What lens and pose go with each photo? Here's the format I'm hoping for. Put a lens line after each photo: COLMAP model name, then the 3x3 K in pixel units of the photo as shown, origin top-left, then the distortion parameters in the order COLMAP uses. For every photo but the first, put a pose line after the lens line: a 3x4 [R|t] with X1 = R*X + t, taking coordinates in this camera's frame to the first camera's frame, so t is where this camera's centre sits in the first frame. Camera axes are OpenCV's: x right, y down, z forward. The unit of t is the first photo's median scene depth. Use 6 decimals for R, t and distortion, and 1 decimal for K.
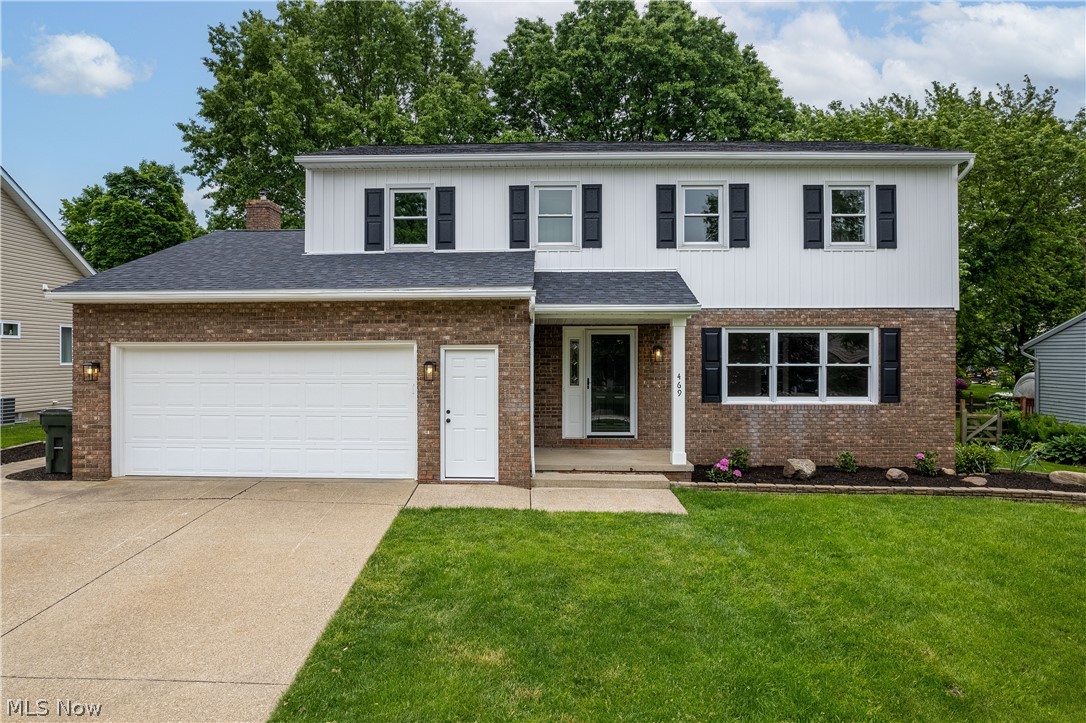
lens RADIAL K [[739.1, 0, 510.5], [0, 739.1, 358.9], [0, 0, 1]] dist [-0.061113, 0.039171]
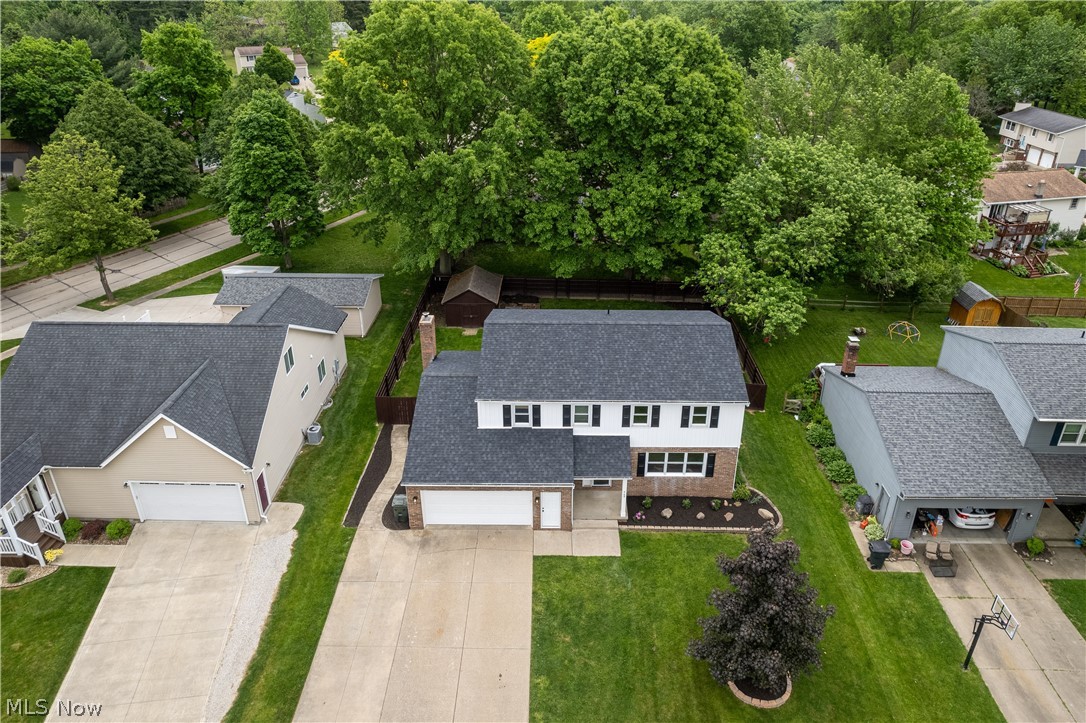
lens RADIAL K [[727.2, 0, 554.3], [0, 727.2, 314.8], [0, 0, 1]] dist [-0.006074, 0.001495]
pose [[0.999429, -0.010665, 0.032057, -0.106118], [-0.004058, 0.904095, 0.427312, -1.567661], [-0.033540, -0.427198, 0.903536, -1.072448]]
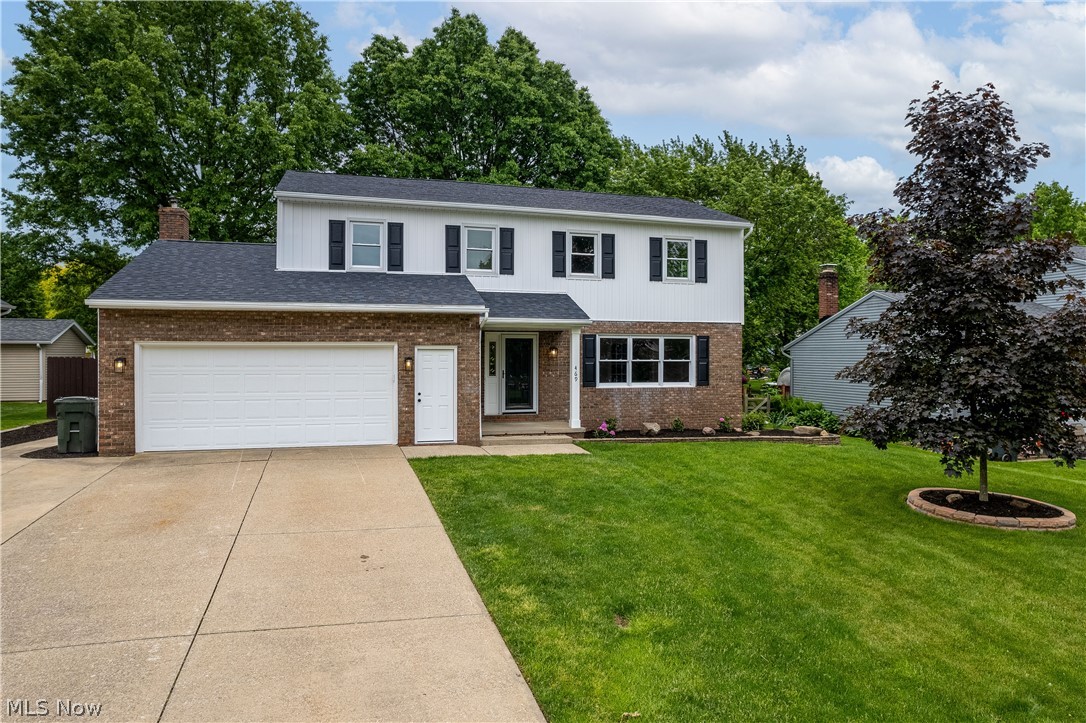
lens RADIAL K [[769.6, 0, 599.2], [0, 769.6, 358.5], [0, 0, 1]] dist [-0.035122, 0.003564]
pose [[0.931223, 0.000871, 0.364449, -0.252517], [-0.000639, 1.000000, -0.000758, 0.005499], [-0.364449, 0.000473, 0.931223, -0.392062]]
